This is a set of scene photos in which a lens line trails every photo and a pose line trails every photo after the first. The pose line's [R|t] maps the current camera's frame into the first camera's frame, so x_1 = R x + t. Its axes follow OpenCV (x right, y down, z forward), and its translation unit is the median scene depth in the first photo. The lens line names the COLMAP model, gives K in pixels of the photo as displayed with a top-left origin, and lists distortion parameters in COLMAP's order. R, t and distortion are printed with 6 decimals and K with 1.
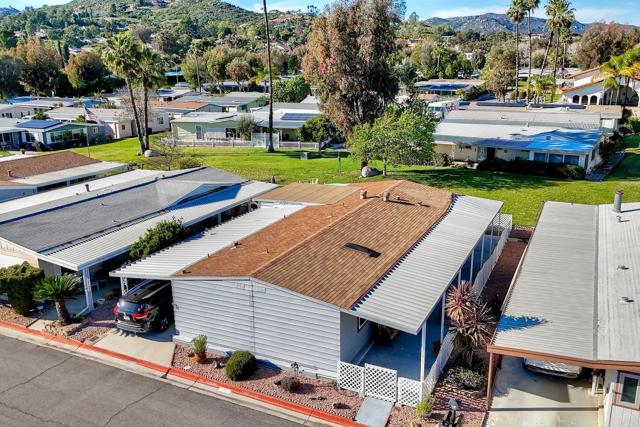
lens RADIAL K [[557.0, 0, 325.7], [0, 557.0, 211.4], [0, 0, 1]] dist [0.062514, -0.064848]
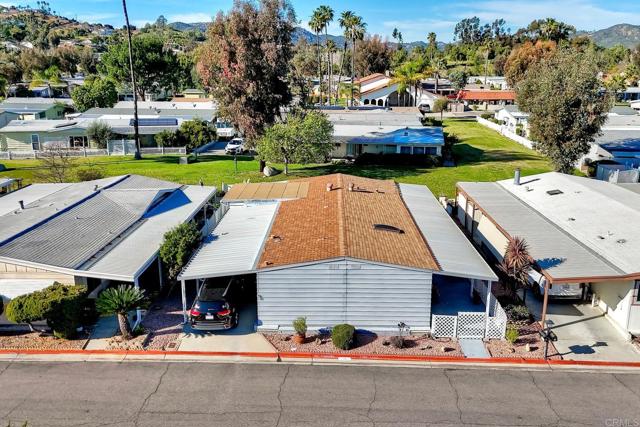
lens RADIAL K [[557.0, 0, 325.7], [0, 557.0, 211.4], [0, 0, 1]] dist [0.062514, -0.064848]
pose [[0.910972, -0.091629, 0.402161, -0.449887], [0.095436, 0.995379, 0.010609, 0.006863], [-0.401275, 0.028716, 0.915507, -0.011980]]
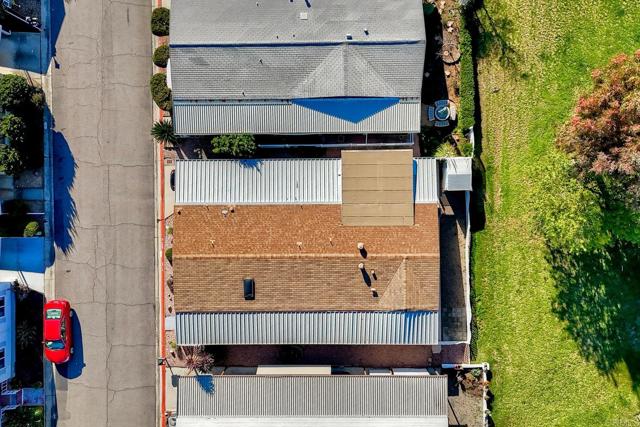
lens RADIAL K [[557.0, 0, 325.7], [0, 557.0, 211.4], [0, 0, 1]] dist [0.062514, -0.064848]
pose [[0.432477, 0.901585, 0.010409, -0.052999], [-0.240315, 0.104134, 0.965093, -1.373233], [0.869029, -0.419882, 0.261700, 0.746214]]
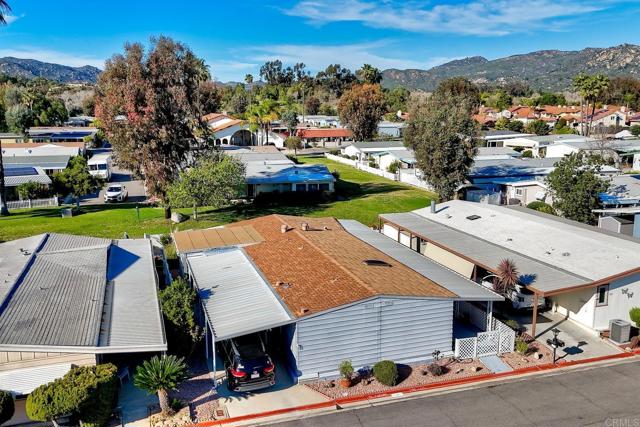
lens RADIAL K [[545.7, 0, 320.0], [0, 545.7, 213.5], [0, 0, 1]] dist [0.062339, -0.064330]
pose [[0.725172, -0.128817, 0.676411, -0.712465], [0.177511, 0.984115, -0.002891, -0.050558], [-0.665294, 0.122167, 0.736519, 0.162726]]
